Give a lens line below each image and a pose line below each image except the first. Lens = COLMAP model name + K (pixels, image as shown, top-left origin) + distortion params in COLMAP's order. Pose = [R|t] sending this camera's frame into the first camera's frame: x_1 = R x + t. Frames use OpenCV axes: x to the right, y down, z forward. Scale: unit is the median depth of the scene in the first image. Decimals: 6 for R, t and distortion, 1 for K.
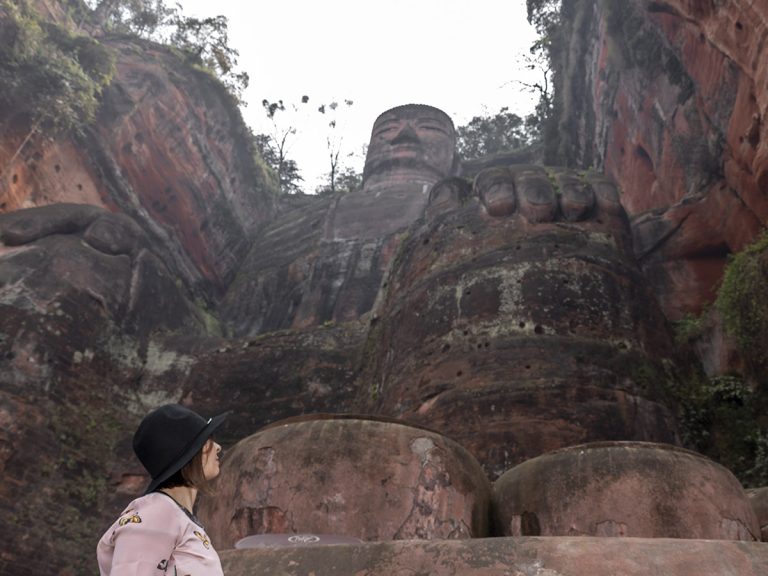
lens RADIAL K [[695.2, 0, 384.0], [0, 695.2, 288.0], [0, 0, 1]] dist [-0.019394, 0.001016]
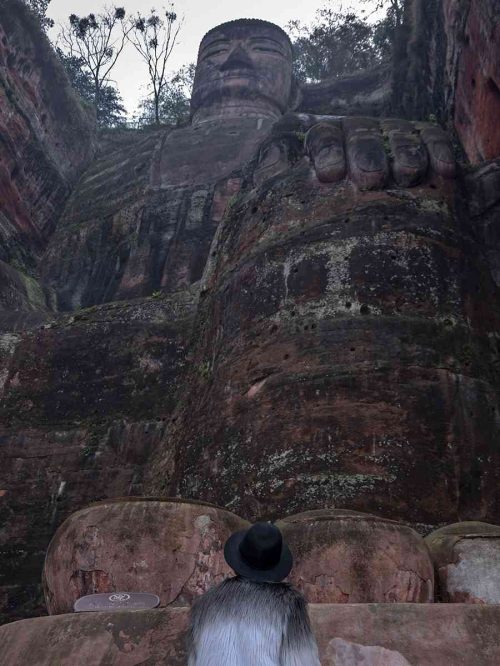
lens RADIAL K [[781.8, 0, 250.0], [0, 781.8, 333.0], [0, 0, 1]] dist [0.025546, 0.046345]
pose [[0.998973, -0.037289, 0.025734, 0.020431], [0.032890, 0.987498, 0.154160, -0.064501], [-0.031160, -0.153155, 0.987711, -0.085407]]
